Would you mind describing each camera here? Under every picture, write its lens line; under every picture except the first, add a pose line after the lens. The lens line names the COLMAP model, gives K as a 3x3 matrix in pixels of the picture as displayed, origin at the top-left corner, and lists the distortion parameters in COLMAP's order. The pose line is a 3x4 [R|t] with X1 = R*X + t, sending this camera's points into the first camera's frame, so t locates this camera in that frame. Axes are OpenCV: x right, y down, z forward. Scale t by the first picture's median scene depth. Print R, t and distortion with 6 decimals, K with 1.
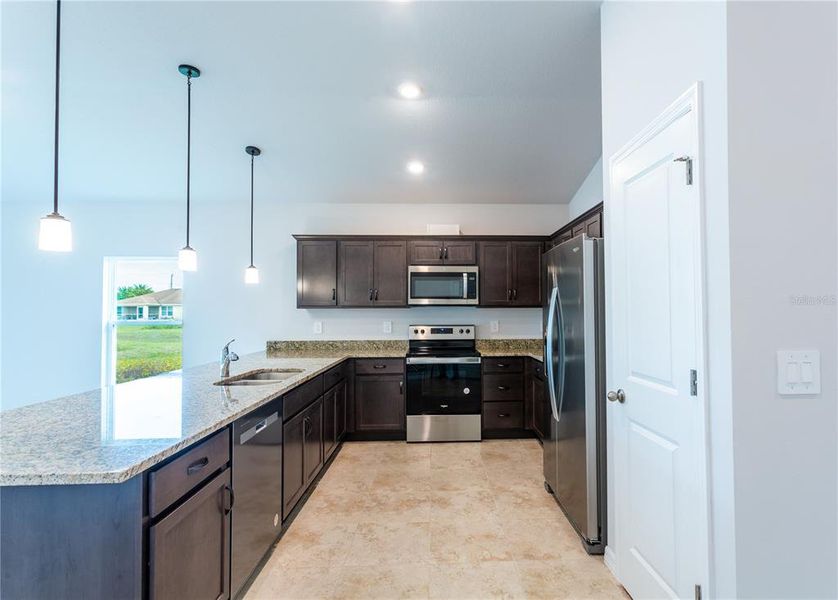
lens RADIAL K [[439.7, 0, 437.6], [0, 439.7, 303.4], [0, 0, 1]] dist [0.002834, 0.000088]
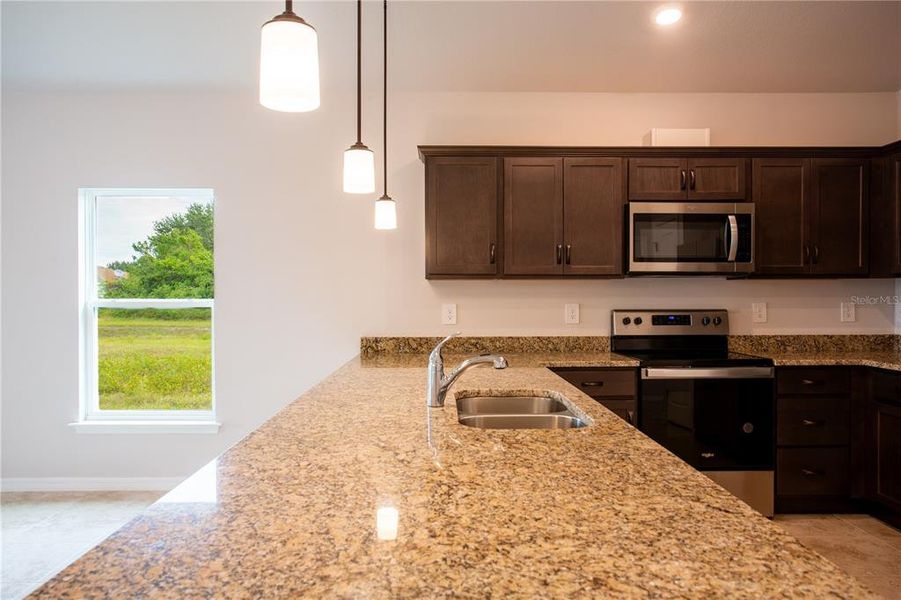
lens RADIAL K [[664.6, 0, 447.2], [0, 664.6, 304.4], [0, 0, 1]] dist [0.007554, 0.007390]
pose [[0.999996, 0.001975, 0.001803, -0.292916], [-0.002031, 0.999483, 0.032096, 0.016729], [-0.001739, -0.032099, 0.999483, 0.159063]]
